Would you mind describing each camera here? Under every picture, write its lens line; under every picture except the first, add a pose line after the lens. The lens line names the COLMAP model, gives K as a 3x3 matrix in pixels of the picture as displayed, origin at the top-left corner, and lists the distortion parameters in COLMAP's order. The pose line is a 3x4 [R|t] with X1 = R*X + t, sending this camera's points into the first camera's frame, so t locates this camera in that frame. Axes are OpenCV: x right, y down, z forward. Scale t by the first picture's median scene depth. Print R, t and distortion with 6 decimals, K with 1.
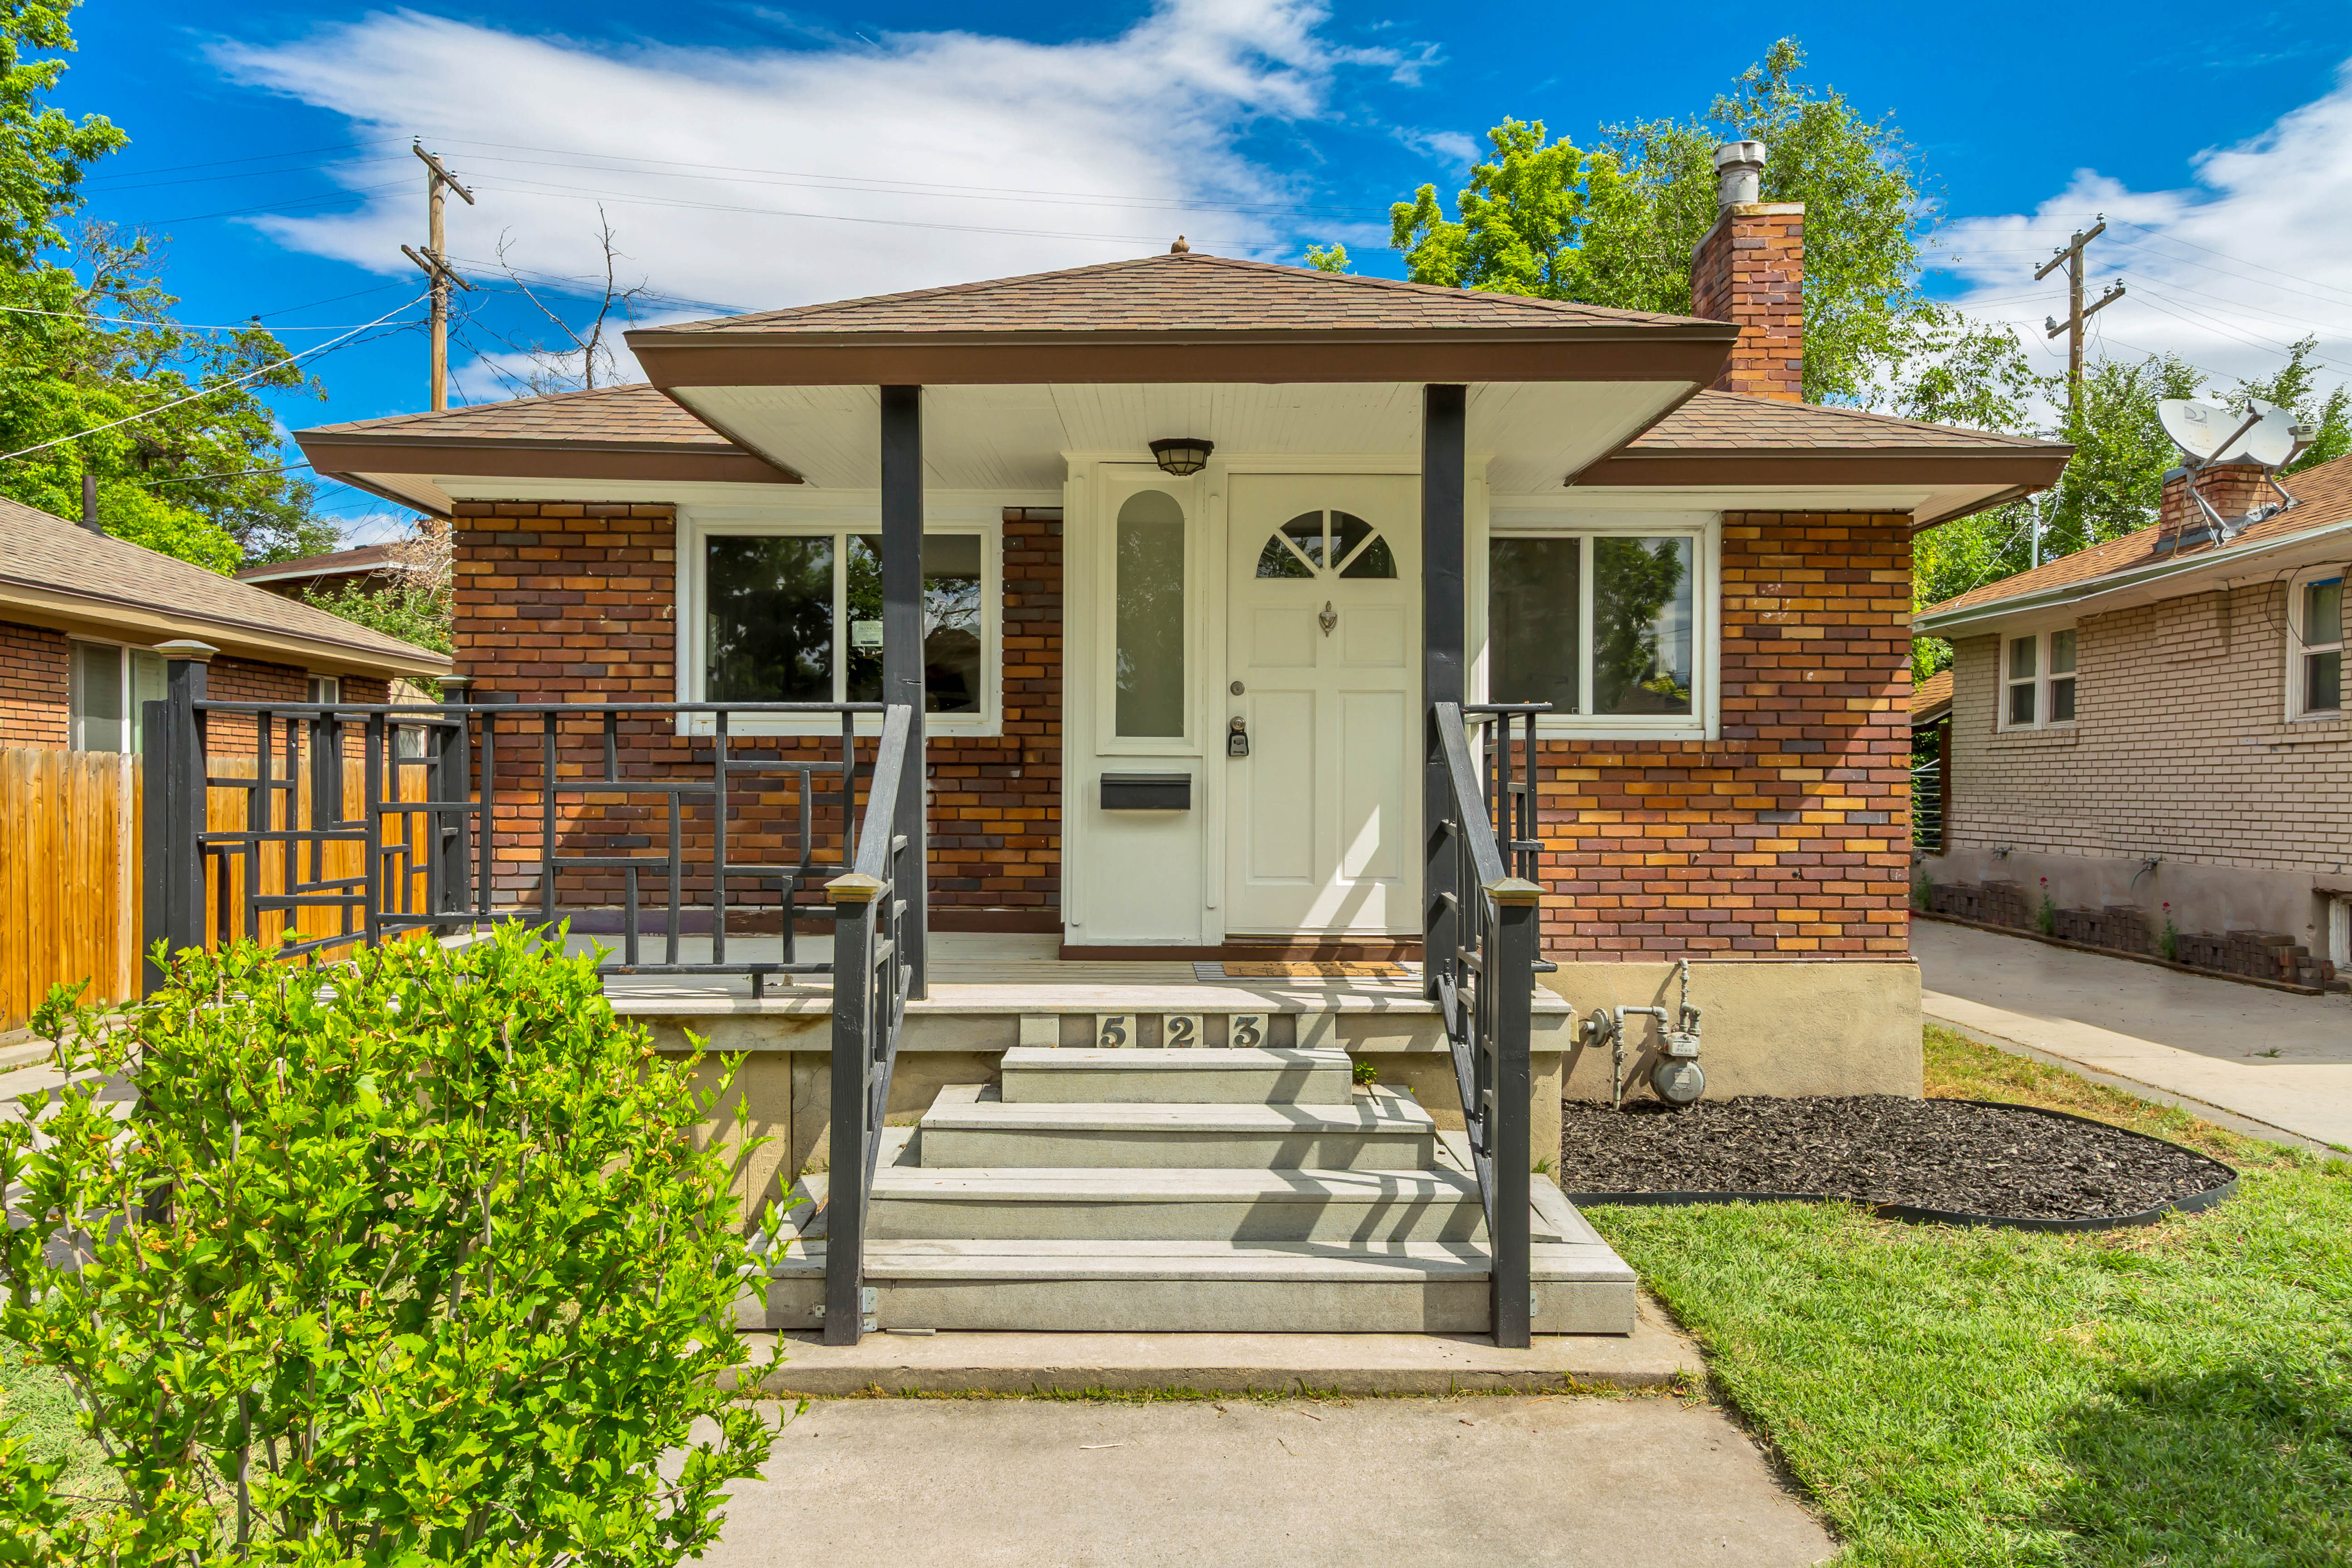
lens RADIAL K [[1563.4, 0, 1176.4], [0, 1563.4, 795.3], [0, 0, 1]] dist [0.000521, -0.000775]
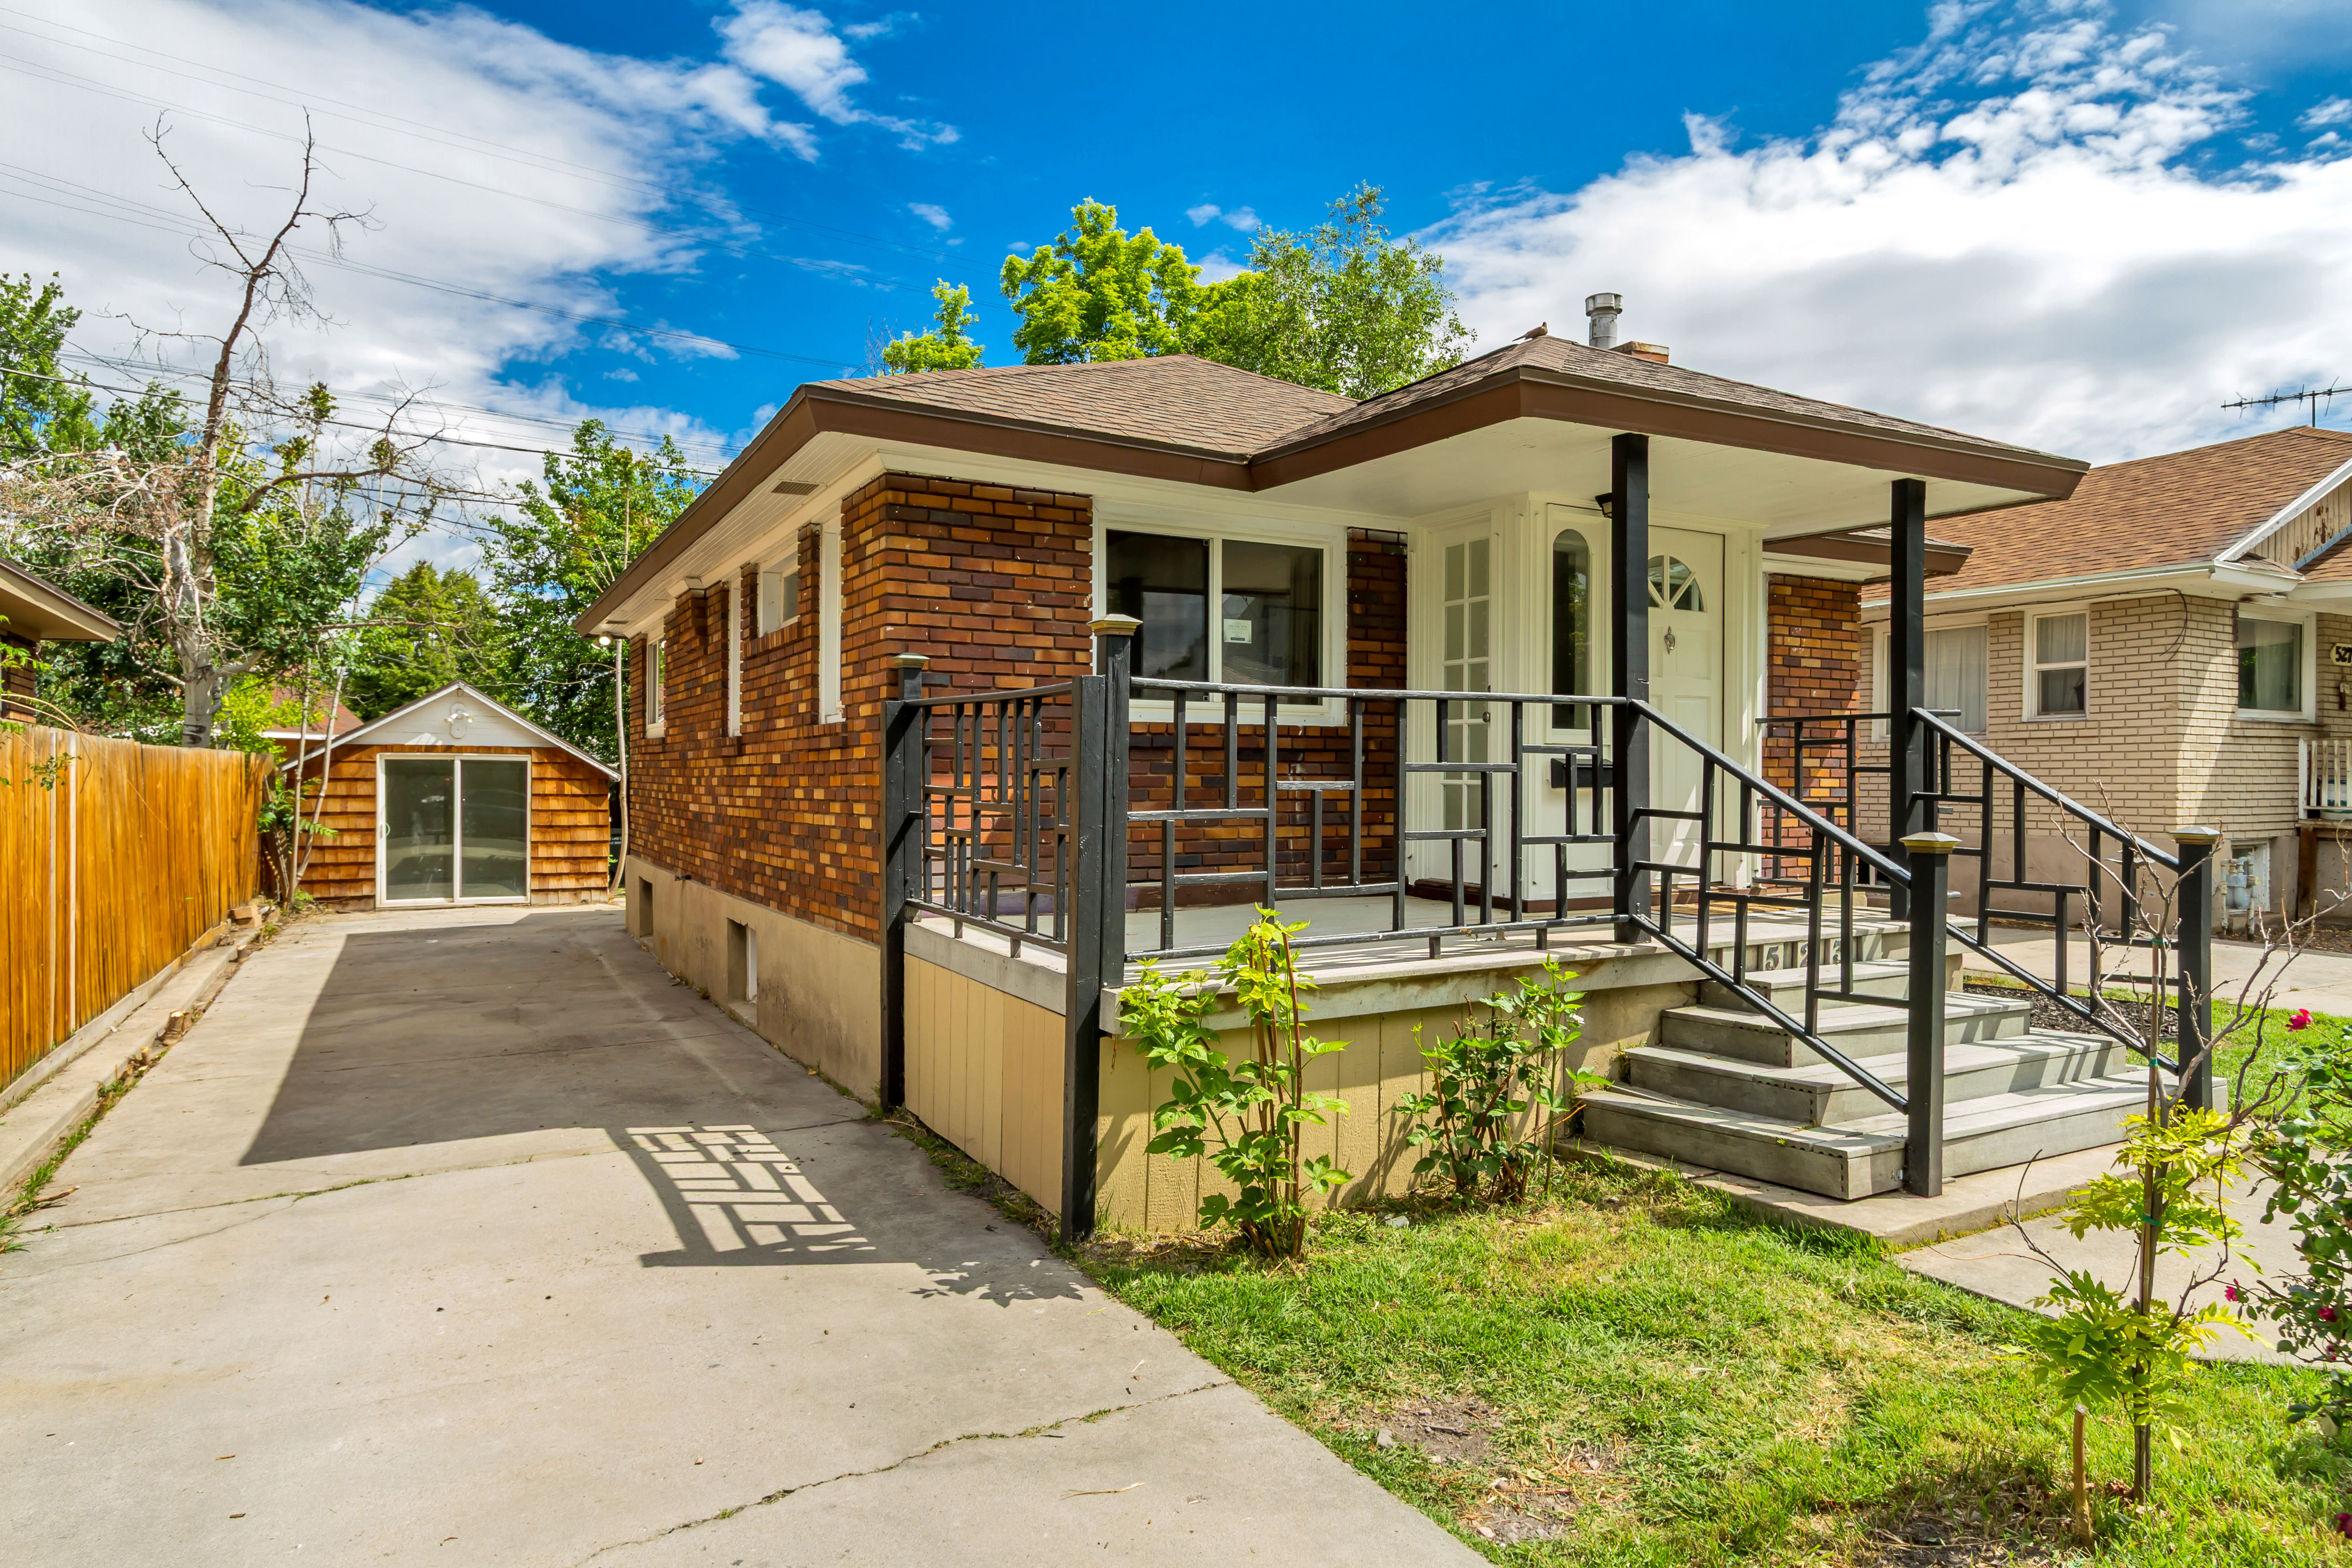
lens RADIAL K [[1389.5, 0, 1180.3], [0, 1389.5, 776.3], [0, 0, 1]] dist [-0.002102, 0.000507]
pose [[0.876481, -0.001049, 0.481435, -0.715047], [0.006010, 0.999944, -0.008762, 0.007209], [-0.481398, 0.010573, 0.876438, 0.165991]]
